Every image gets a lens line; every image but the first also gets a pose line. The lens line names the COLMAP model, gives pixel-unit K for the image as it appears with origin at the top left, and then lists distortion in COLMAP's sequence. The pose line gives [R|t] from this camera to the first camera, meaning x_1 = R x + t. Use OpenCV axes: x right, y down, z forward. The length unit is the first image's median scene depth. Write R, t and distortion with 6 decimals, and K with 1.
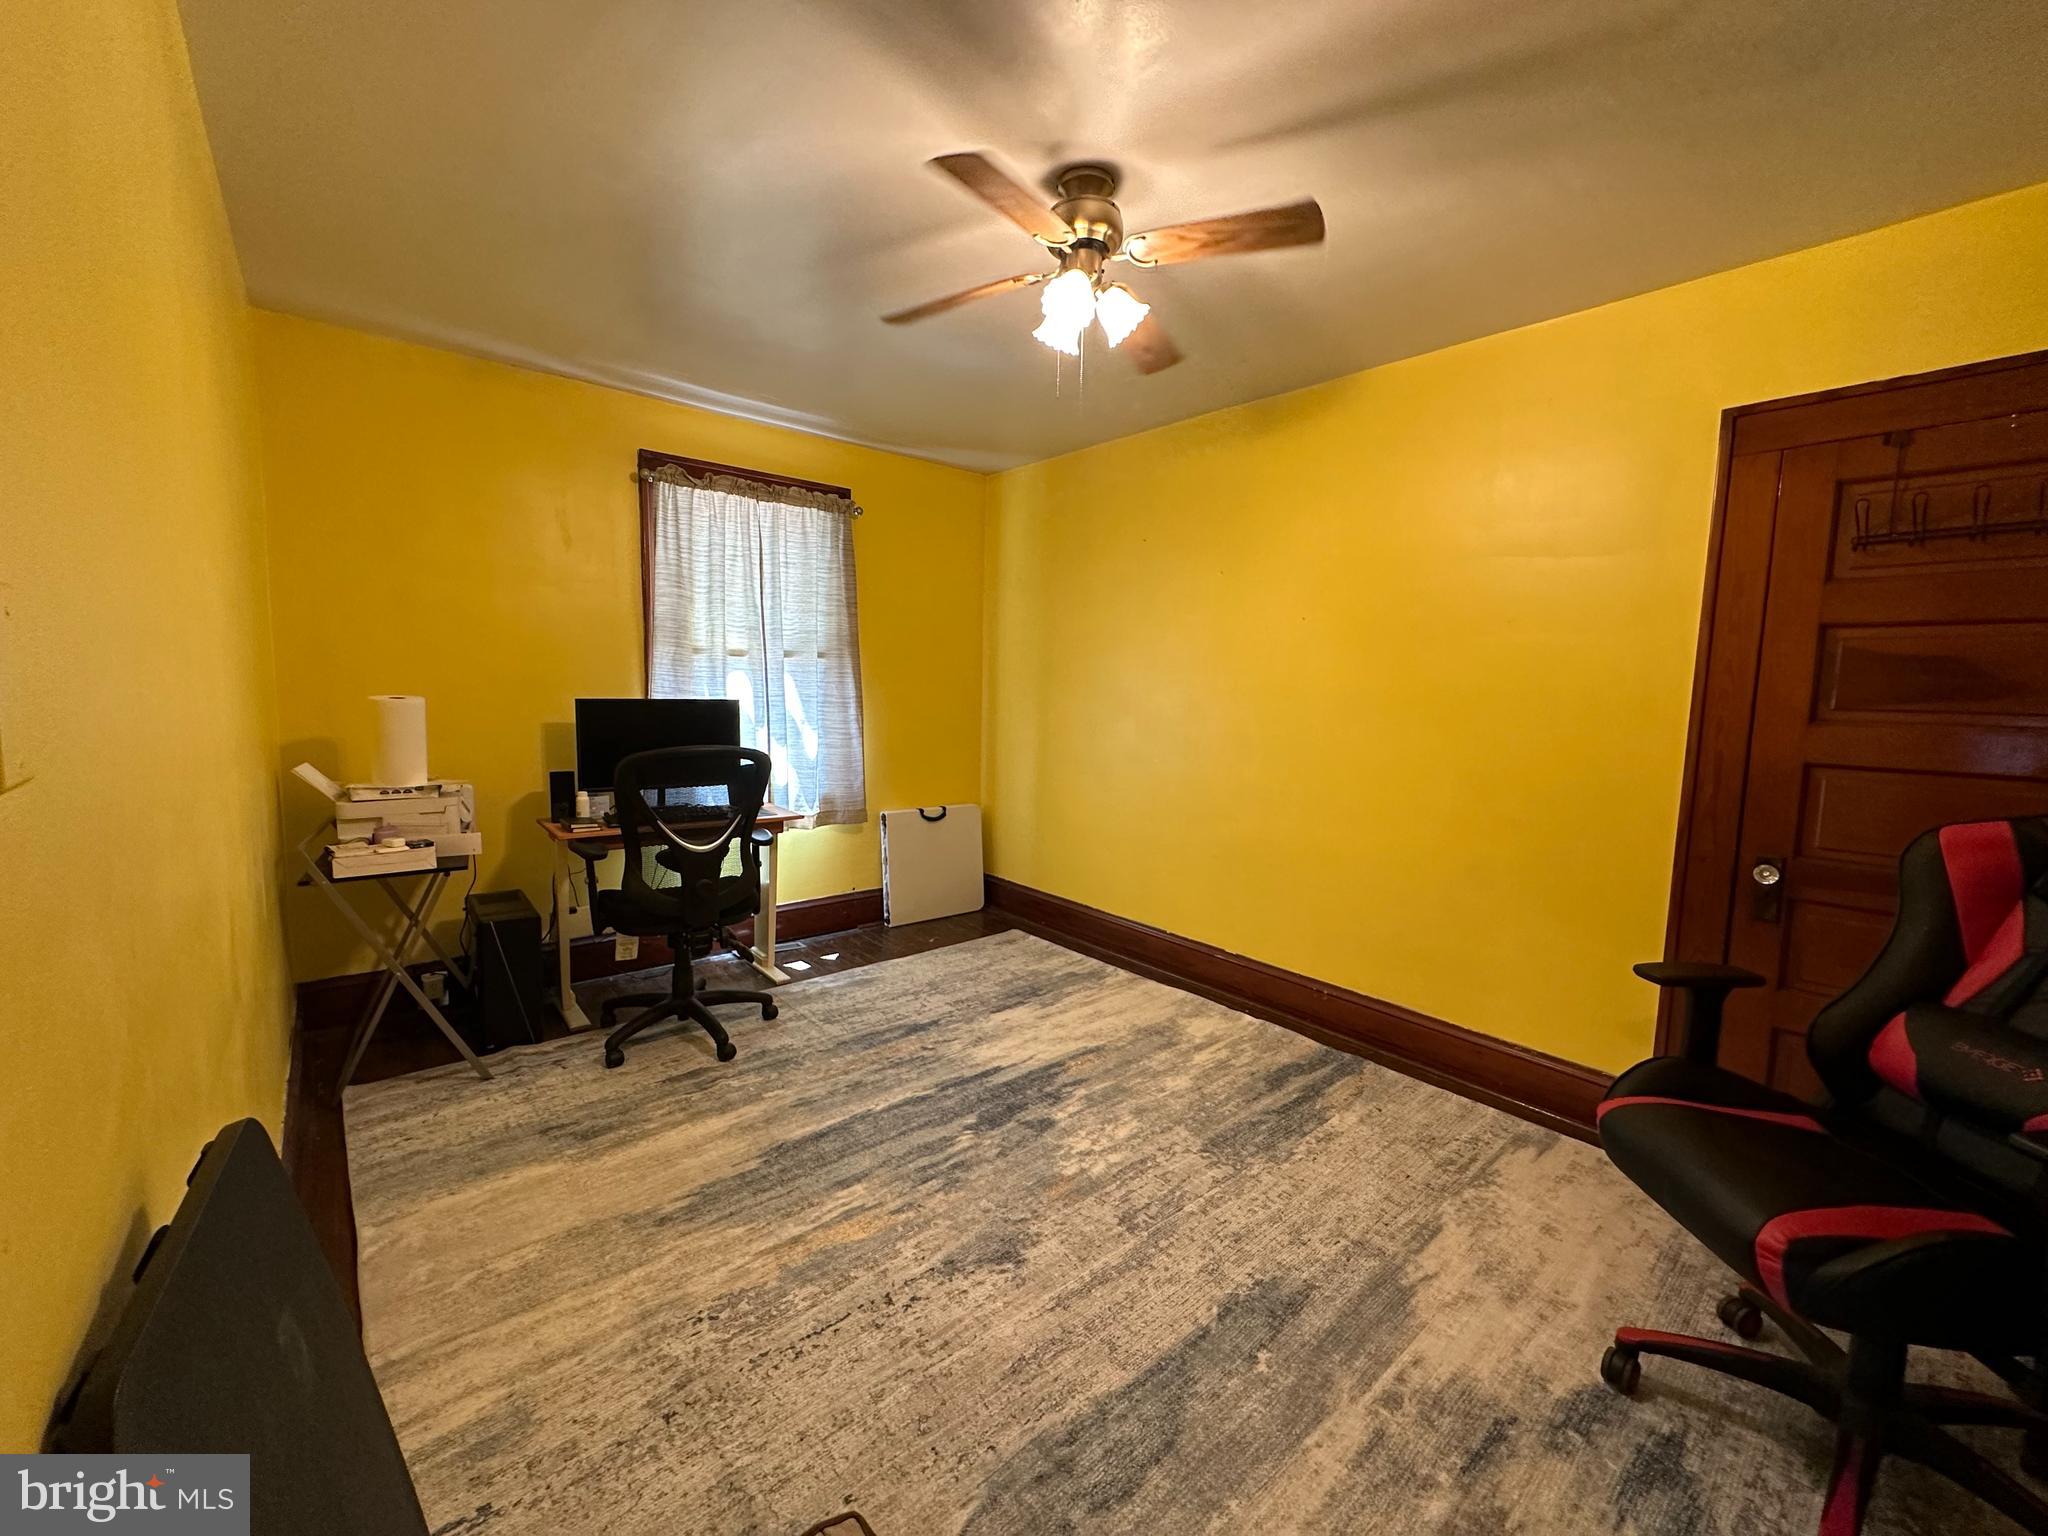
lens RADIAL K [[819.5, 0, 1024.0], [0, 819.5, 771.1], [0, 0, 1]] dist [-0.004323, 0.000572]
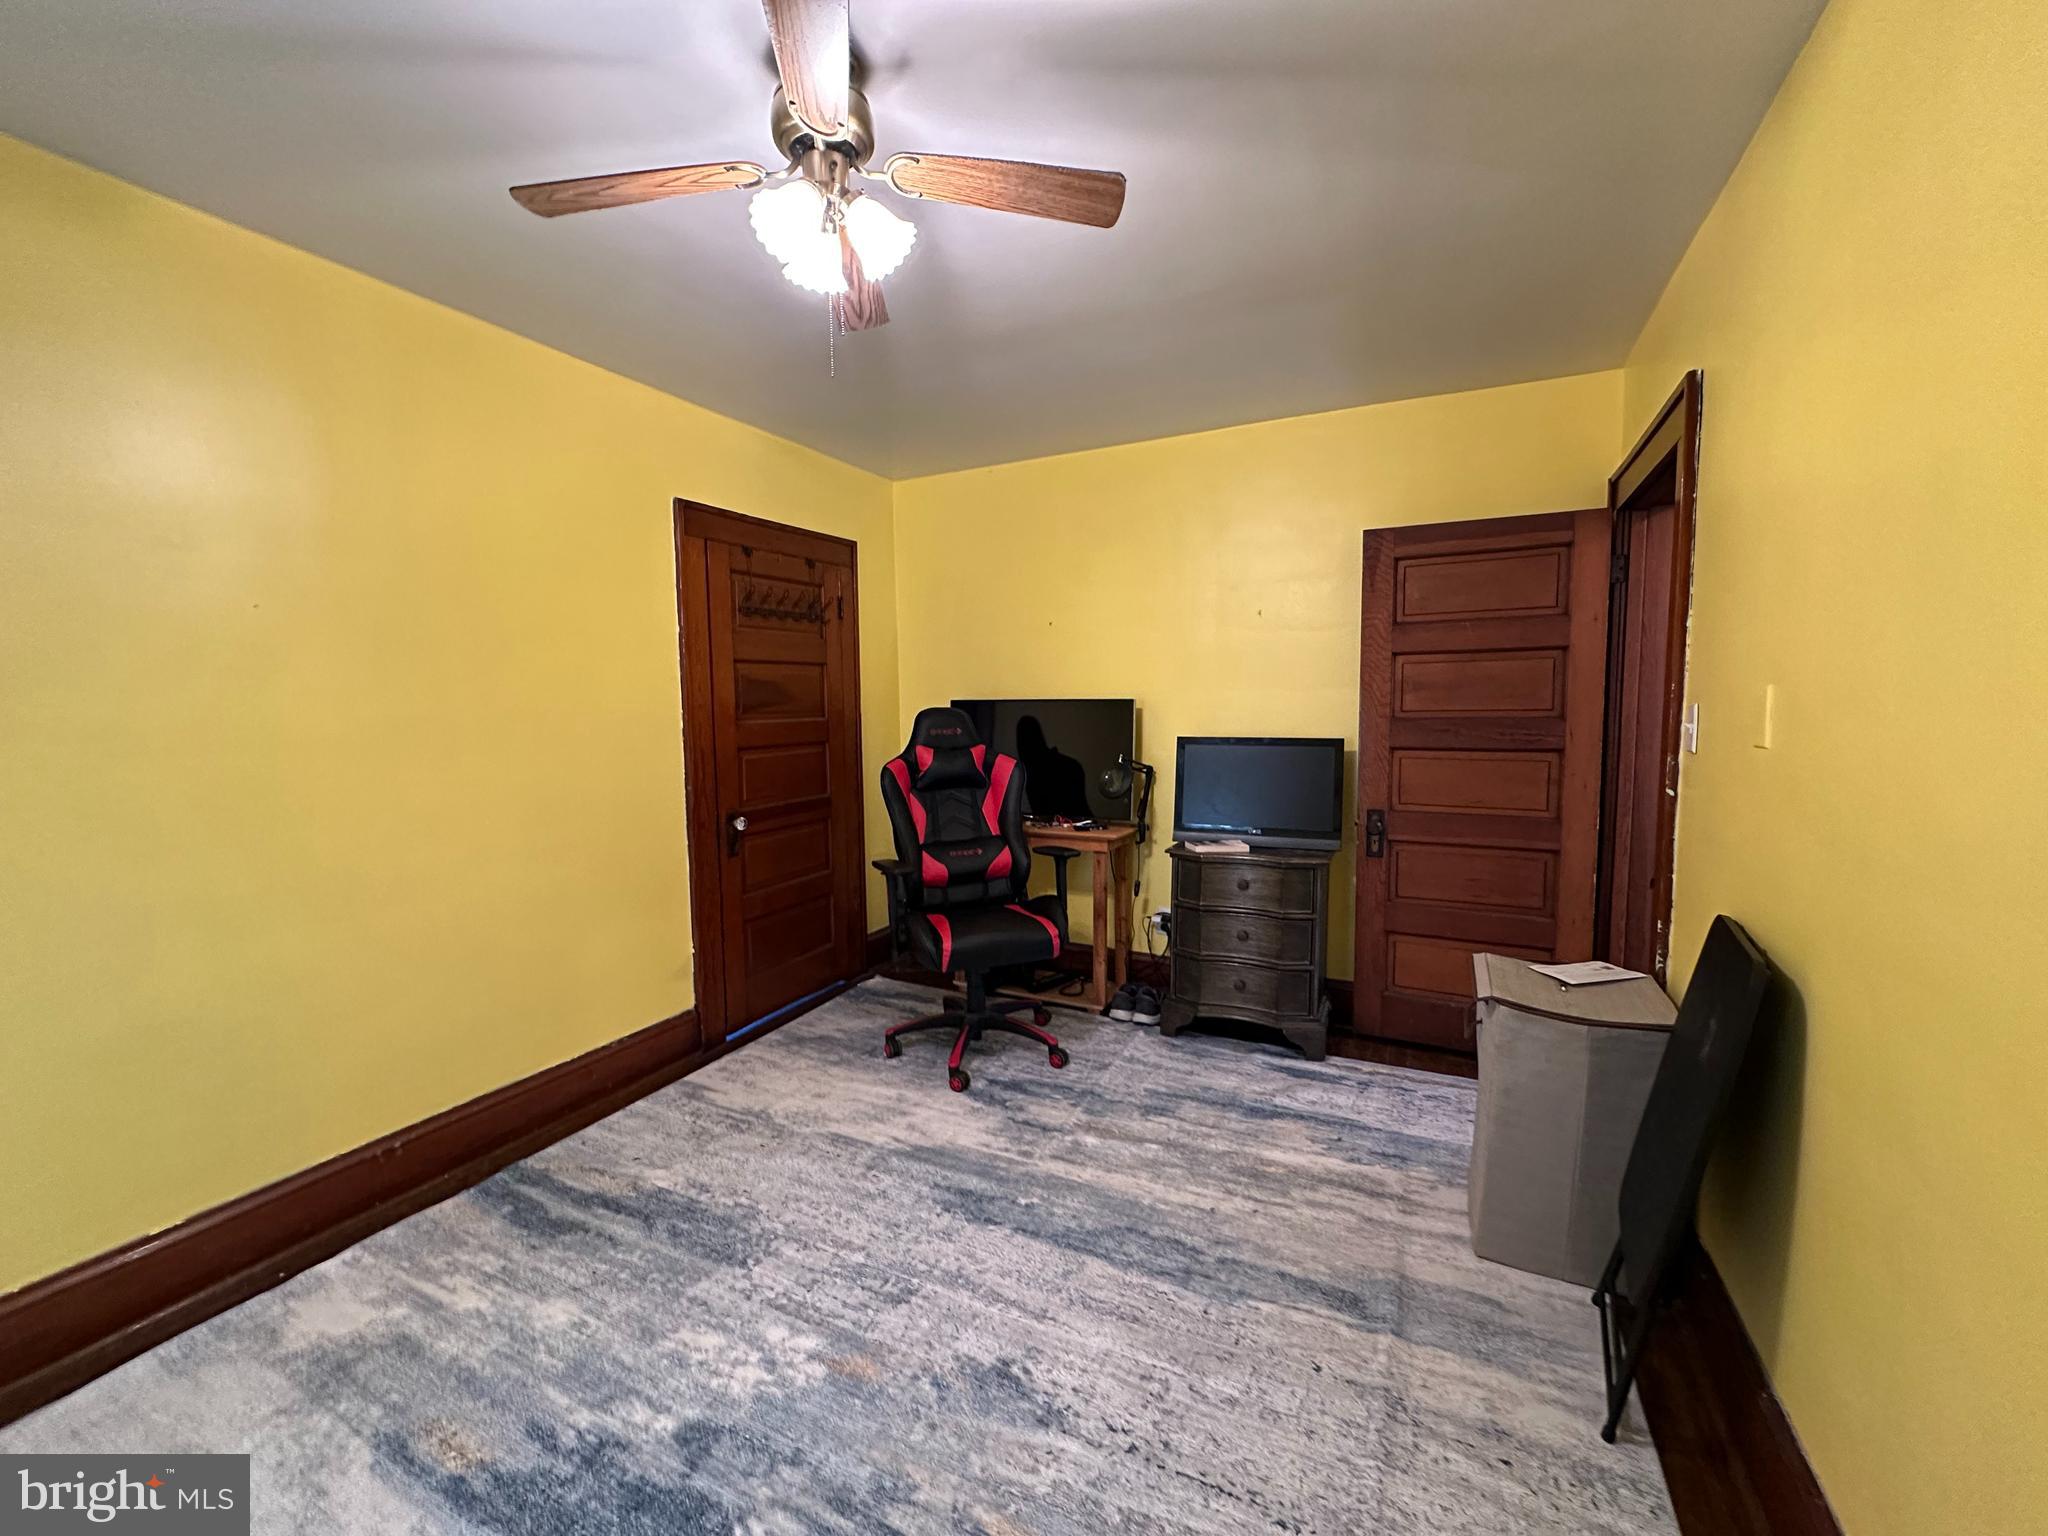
lens RADIAL K [[819.5, 0, 1025.1], [0, 819.5, 765.0], [0, 0, 1]] dist [-0.004323, 0.000572]
pose [[-0.387869, -0.097494, 0.916544, -0.753898], [0.101861, 0.983765, 0.147751, -0.166751], [-0.916069, 0.150669, -0.371641, 1.193269]]
